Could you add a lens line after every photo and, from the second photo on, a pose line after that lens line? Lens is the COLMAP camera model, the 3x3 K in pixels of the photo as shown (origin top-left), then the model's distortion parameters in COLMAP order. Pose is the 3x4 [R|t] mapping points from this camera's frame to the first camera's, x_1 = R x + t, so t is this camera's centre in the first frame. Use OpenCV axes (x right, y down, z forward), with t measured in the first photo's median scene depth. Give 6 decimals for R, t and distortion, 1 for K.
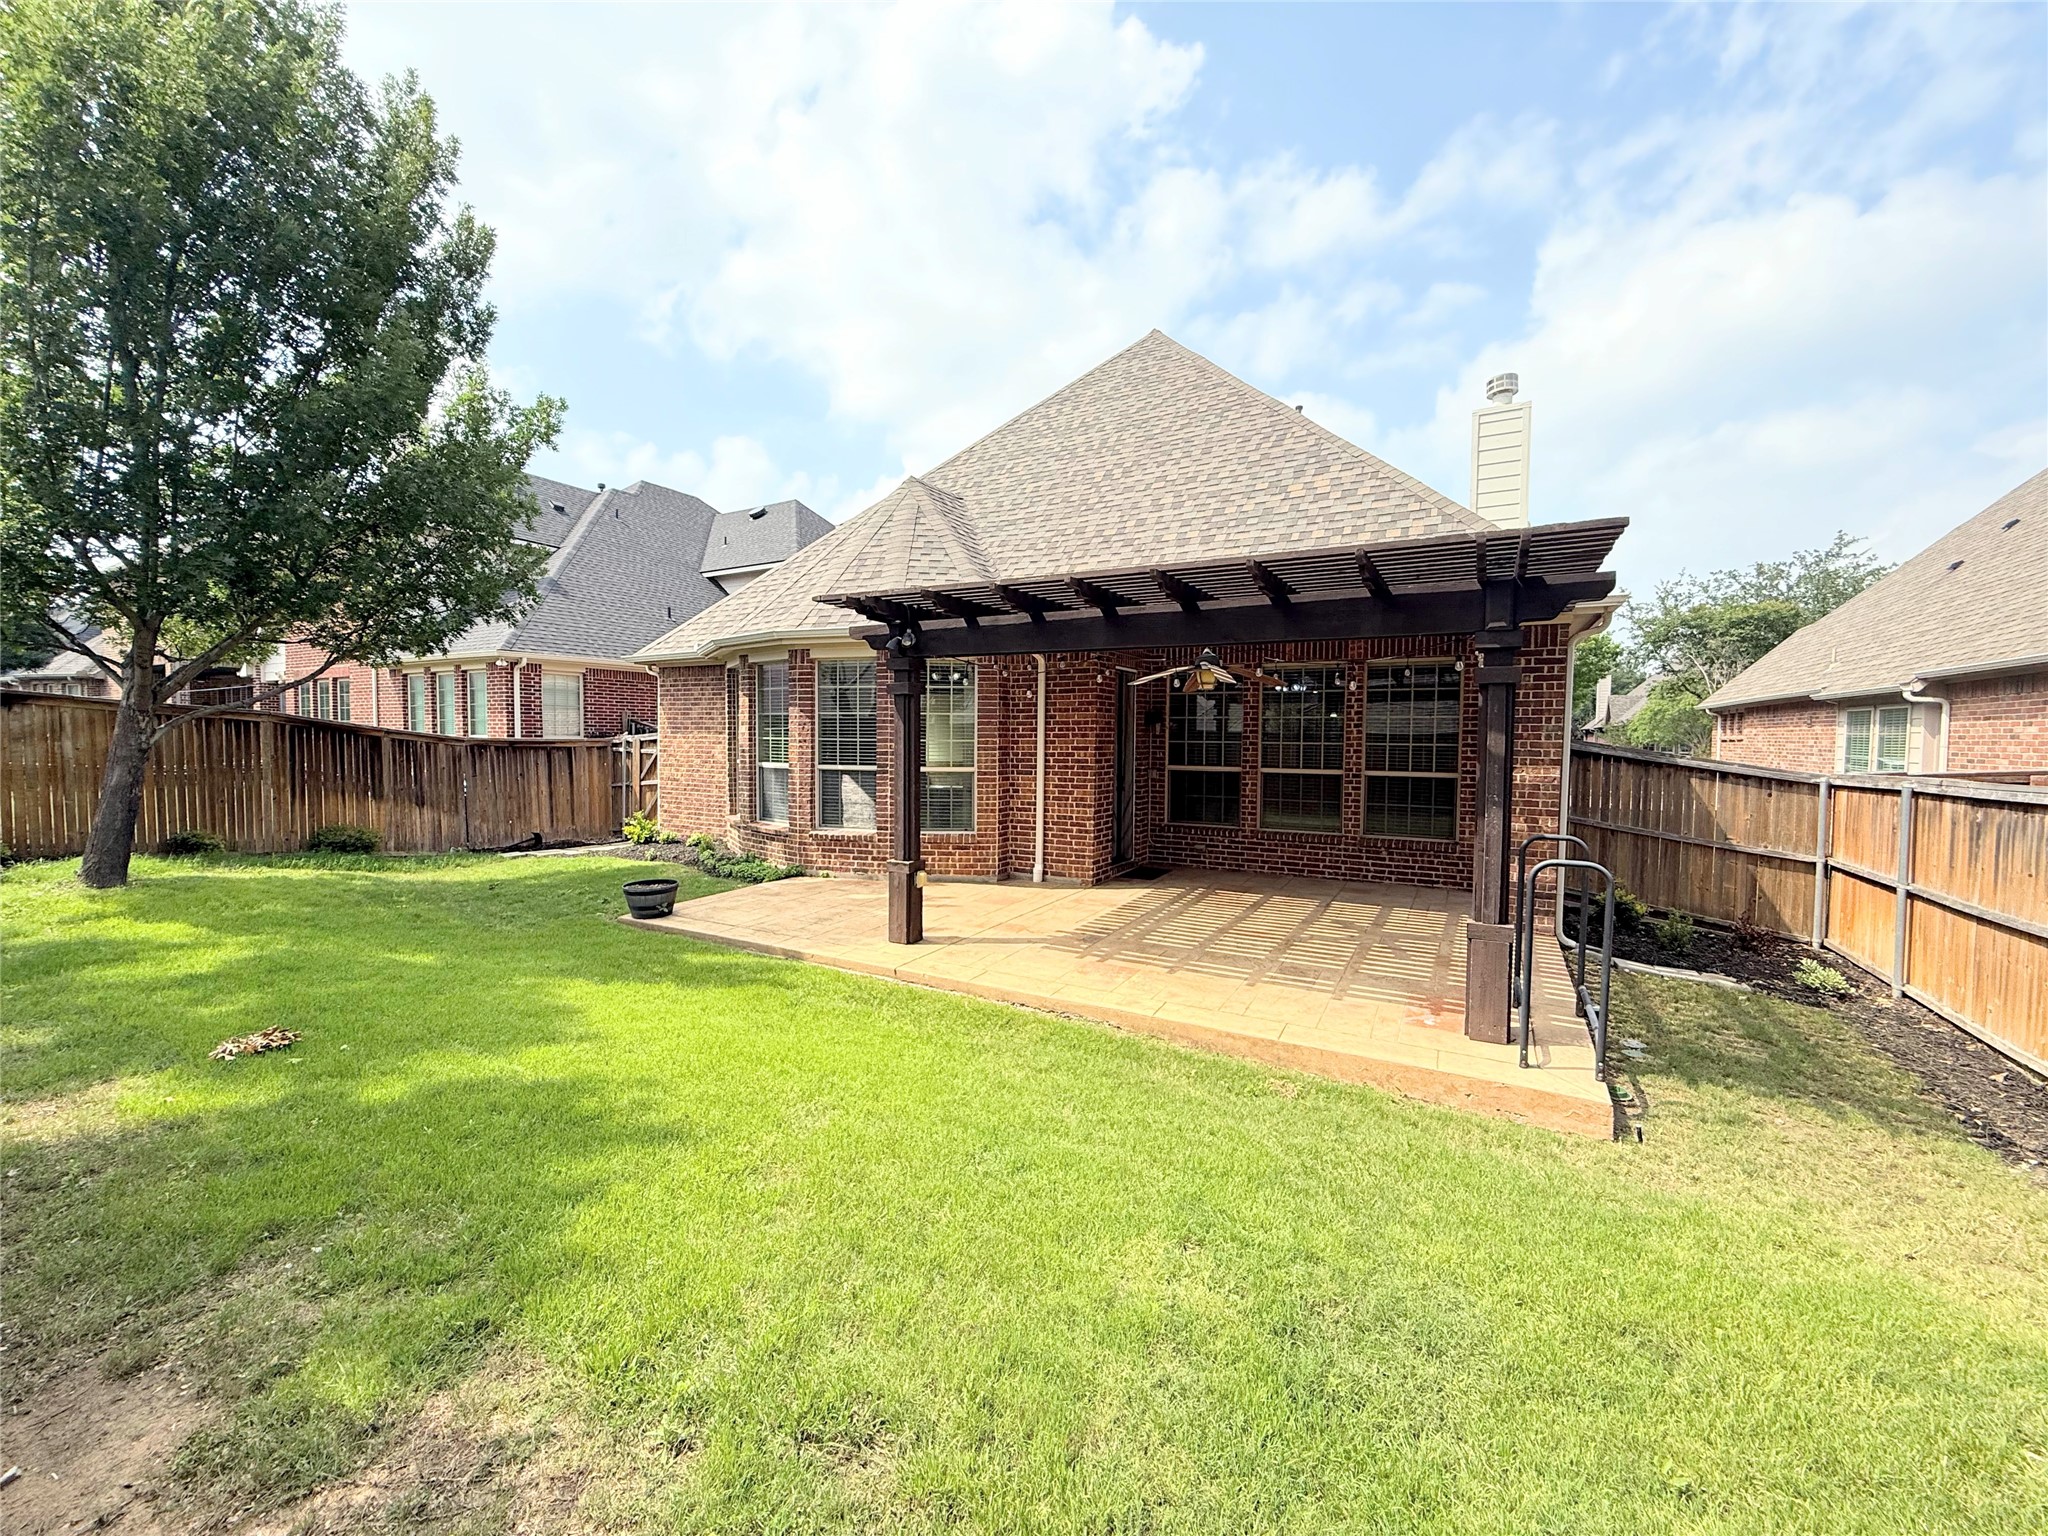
lens RADIAL K [[813.3, 0, 1024.0], [0, 813.3, 768.0], [0, 0, 1]] dist [0.002490, -0.000461]
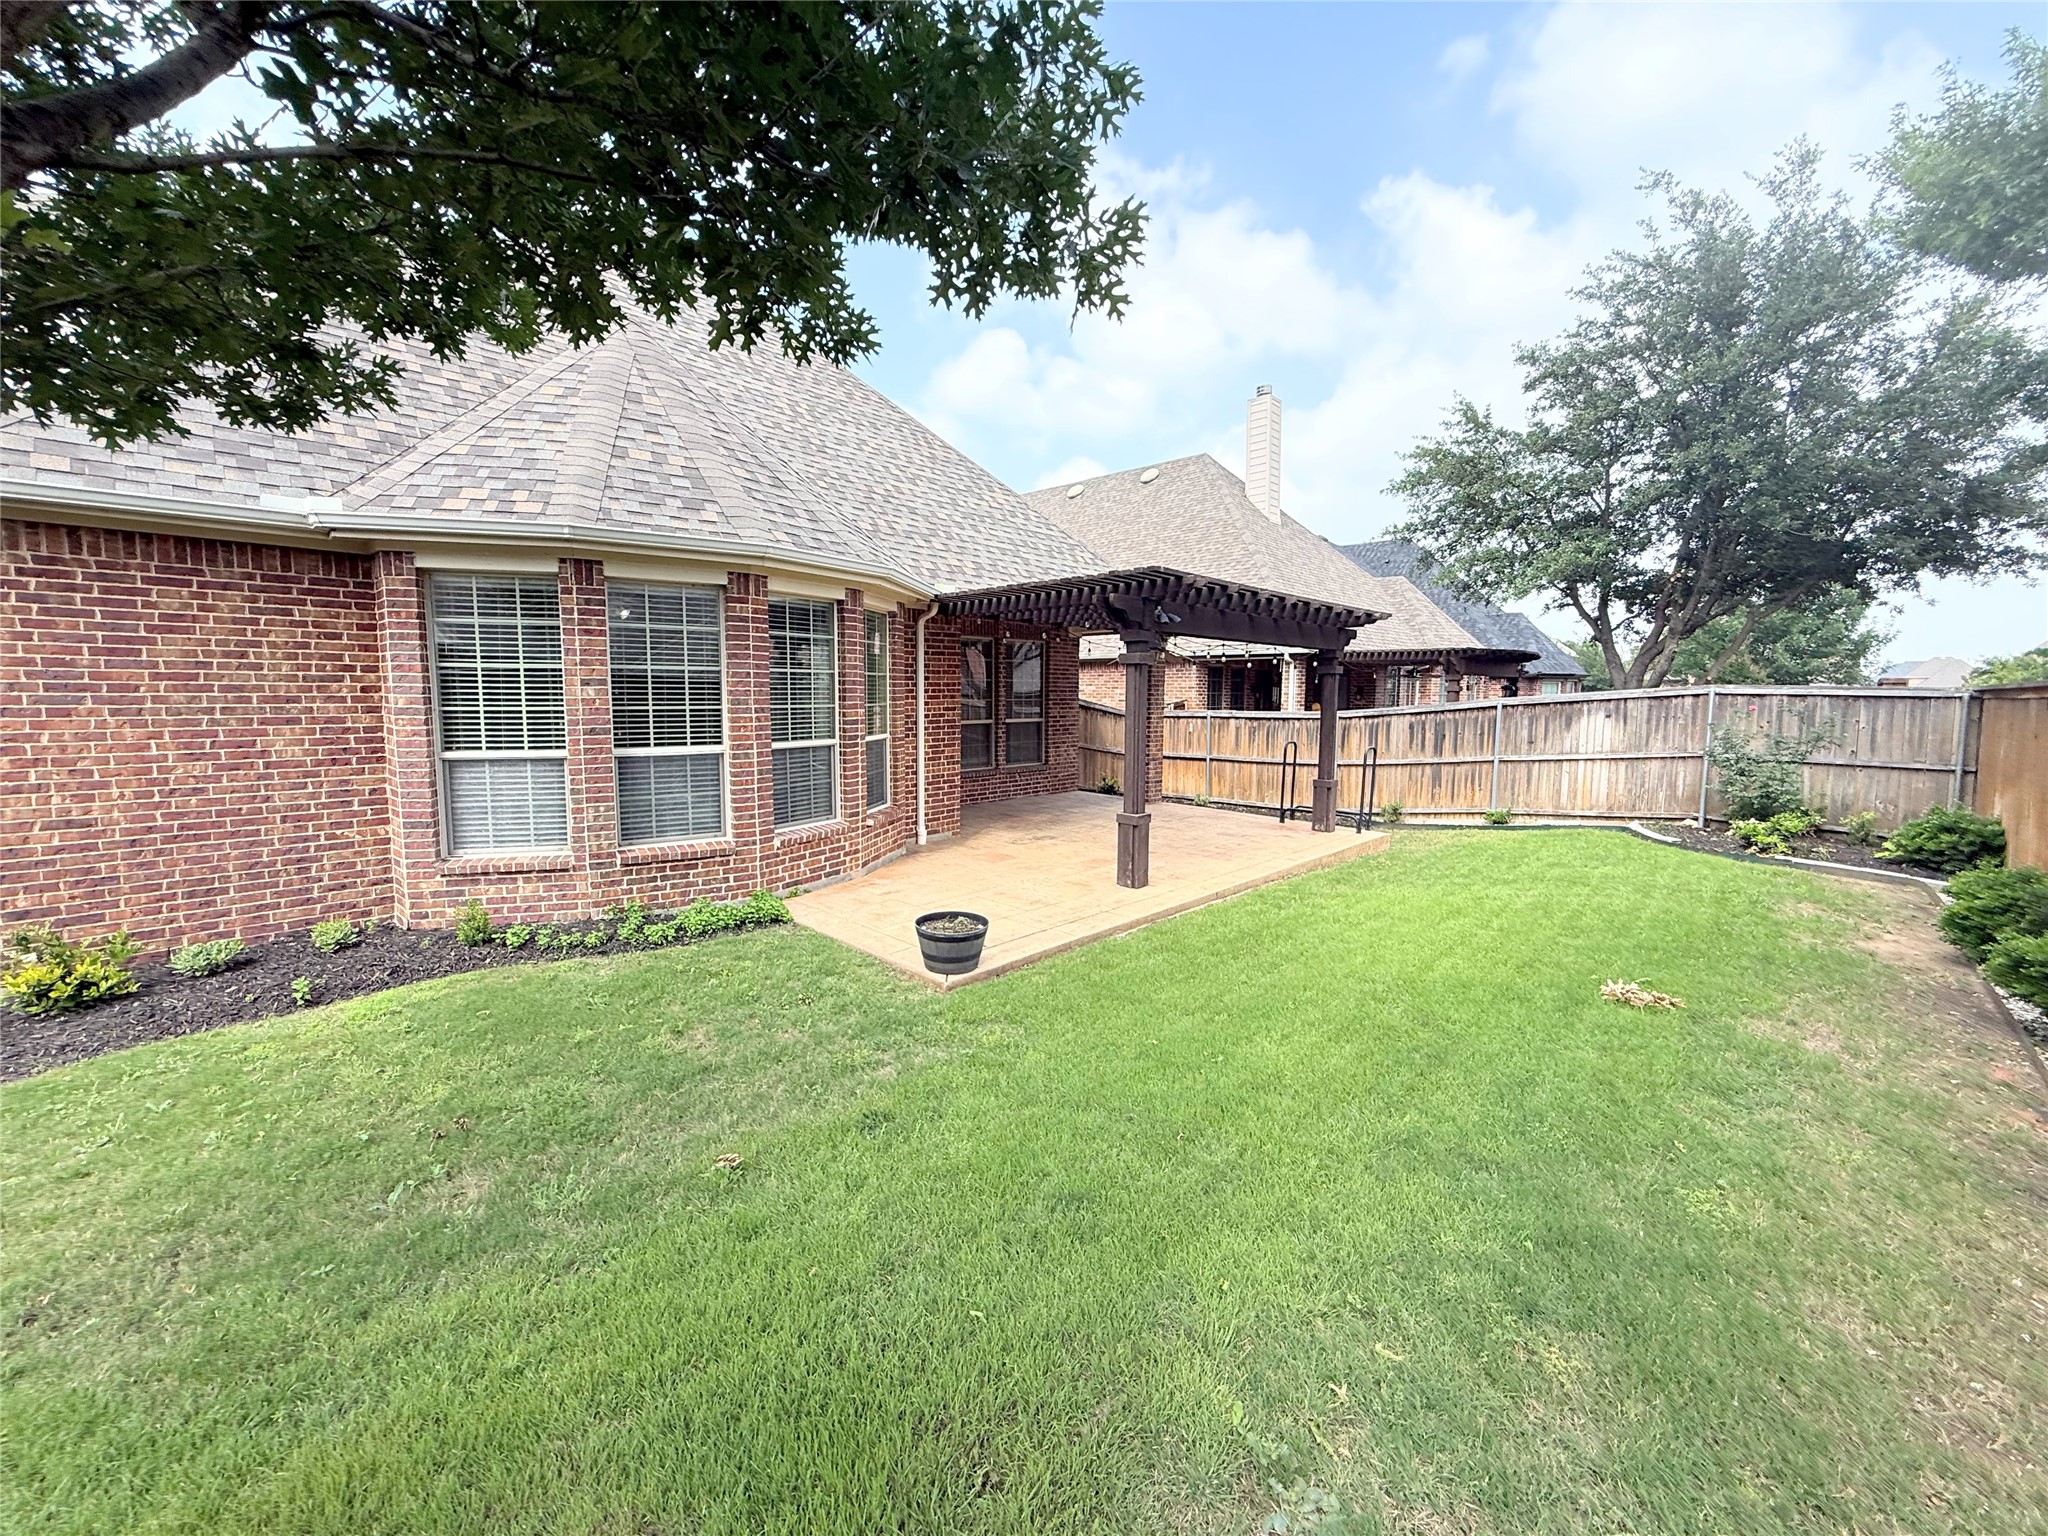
lens RADIAL K [[813.3, 0, 1024.0], [0, 813.3, 768.0], [0, 0, 1]] dist [0.002490, -0.000461]
pose [[0.268630, -0.094226, 0.958624, -0.909479], [0.039123, 0.995450, 0.086882, -0.035150], [-0.962449, 0.014165, 0.271094, 0.614907]]
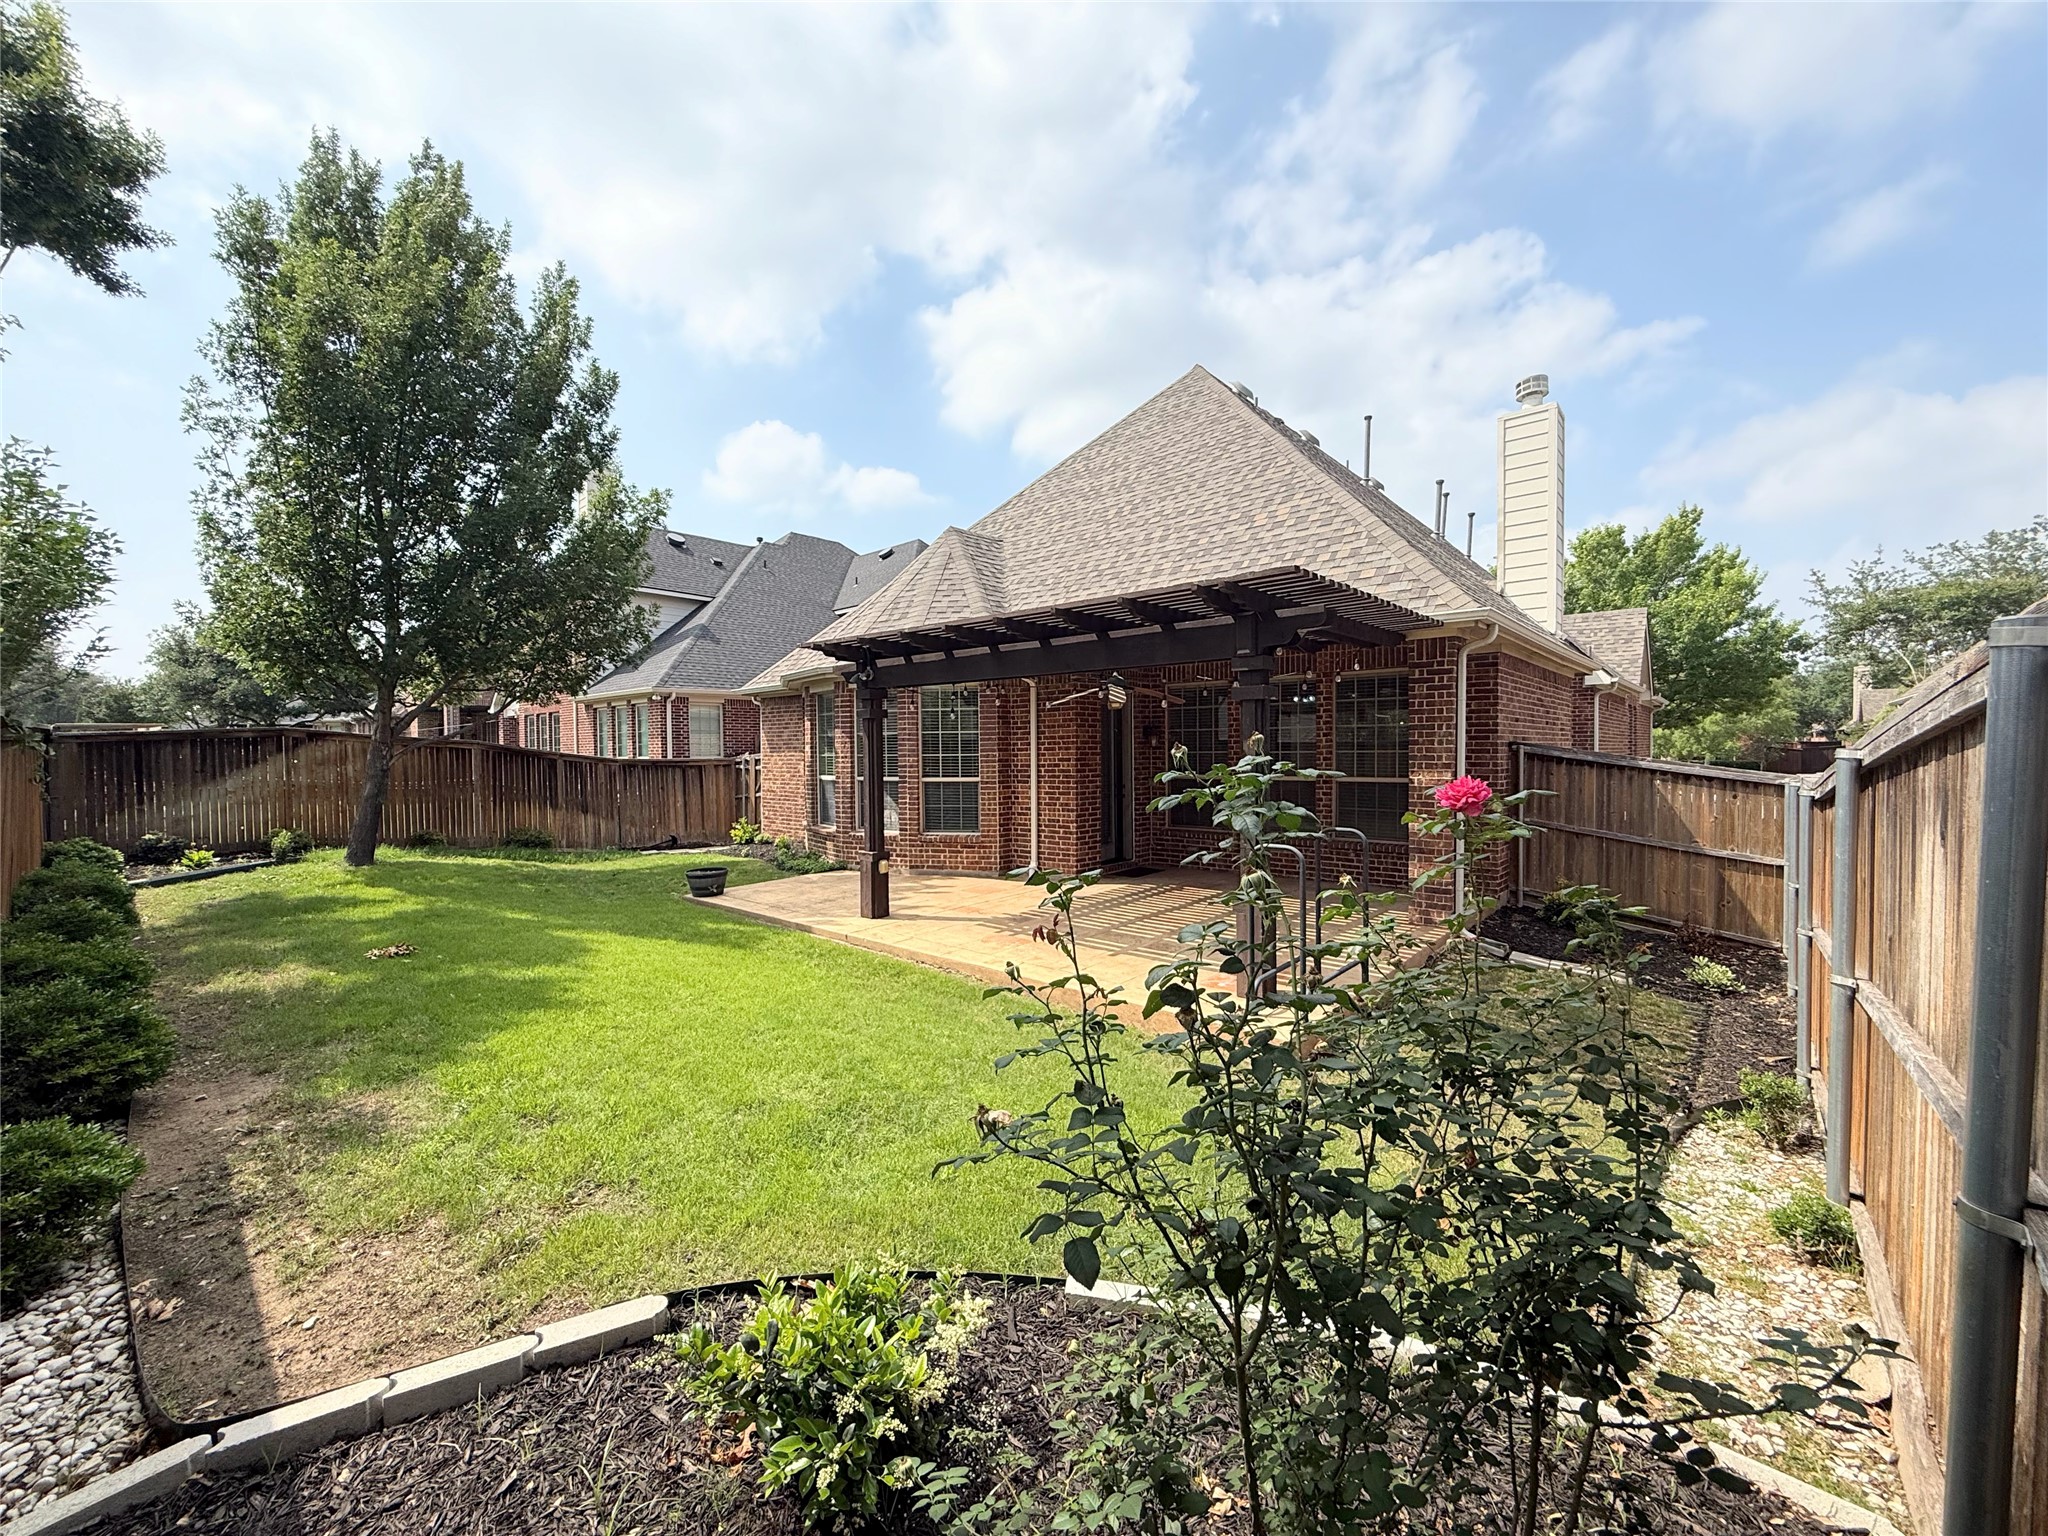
lens RADIAL K [[819.7, 0, 1022.9], [0, 819.7, 760.7], [0, 0, 1]] dist [0.001879, -0.000132]
pose [[0.976310, -0.014625, -0.215884, 0.256695], [0.008781, 0.999569, -0.028006, 0.008750], [0.216200, 0.025447, 0.976017, -0.129362]]
